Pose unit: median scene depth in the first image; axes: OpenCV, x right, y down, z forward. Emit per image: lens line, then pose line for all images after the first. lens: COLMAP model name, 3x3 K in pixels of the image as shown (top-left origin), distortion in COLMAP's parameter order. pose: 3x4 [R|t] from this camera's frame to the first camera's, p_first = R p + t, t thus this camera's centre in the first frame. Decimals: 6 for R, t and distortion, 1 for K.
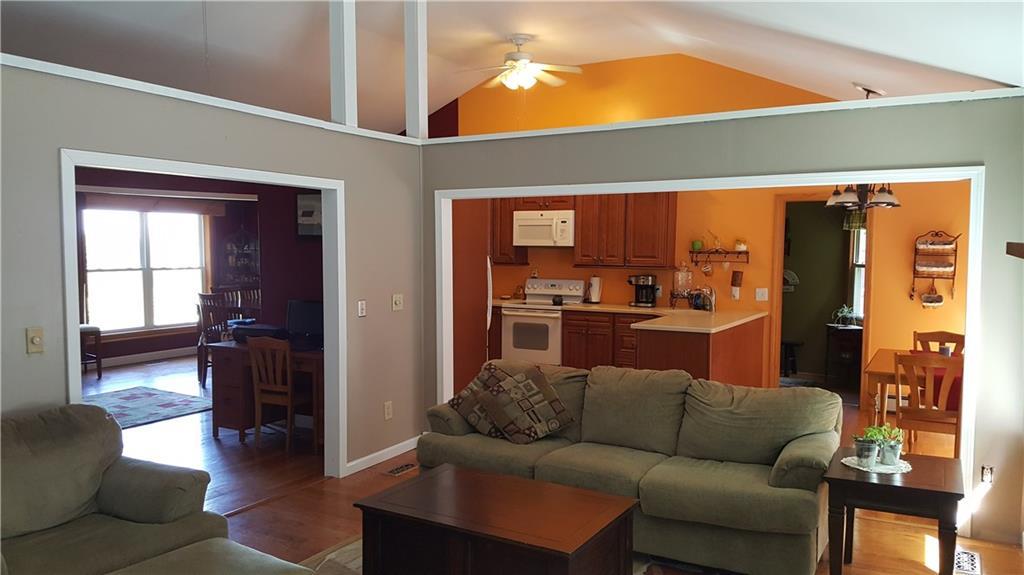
lens RADIAL K [[809.2, 0, 492.4], [0, 809.2, 296.1], [0, 0, 1]] dist [0.094613, -0.202596]
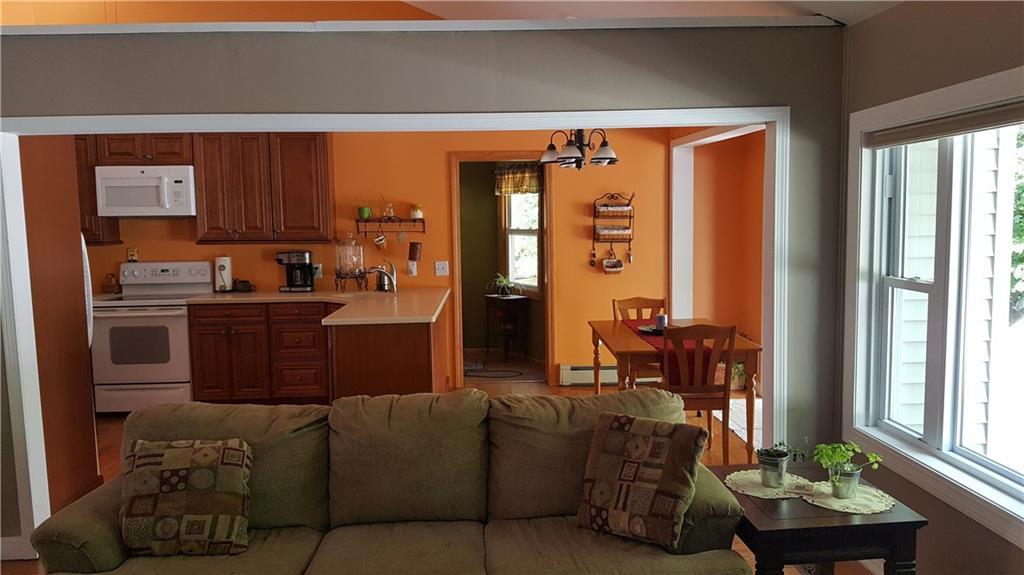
lens RADIAL K [[764.8, 0, 515.1], [0, 764.8, 283.1], [0, 0, 1]] dist [0.165331, -0.333358]
pose [[0.832519, -0.065475, 0.550114, -0.052922], [0.054198, 0.997854, 0.036744, -0.011664], [-0.551339, -0.000775, 0.834281, 0.269764]]
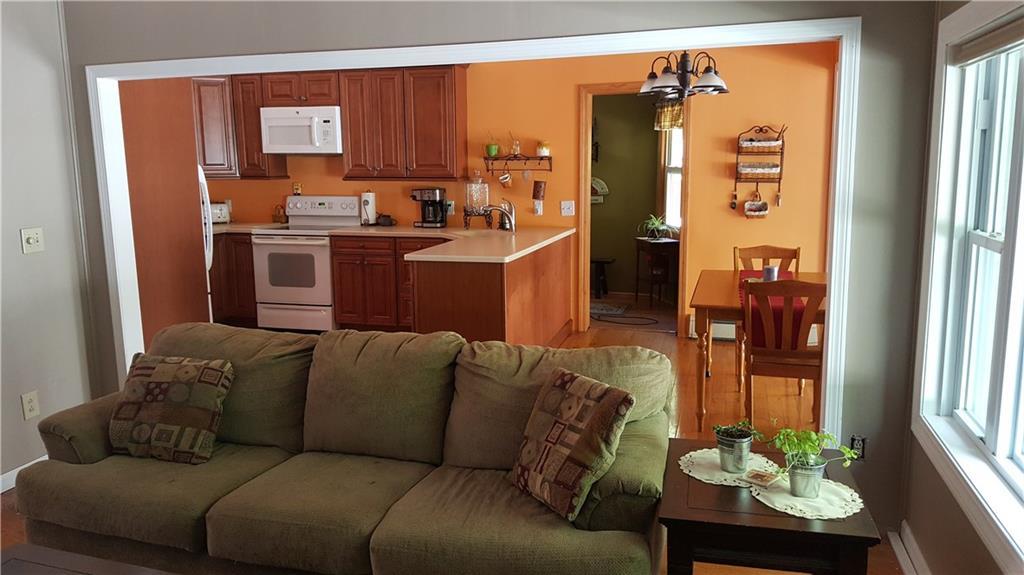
lens RADIAL K [[764.8, 0, 515.1], [0, 764.8, 283.1], [0, 0, 1]] dist [0.165331, -0.333358]
pose [[0.970710, -0.056152, 0.233600, 0.085823], [0.033453, 0.994423, 0.100022, -0.005829], [-0.237914, -0.089278, 0.967174, 0.233826]]
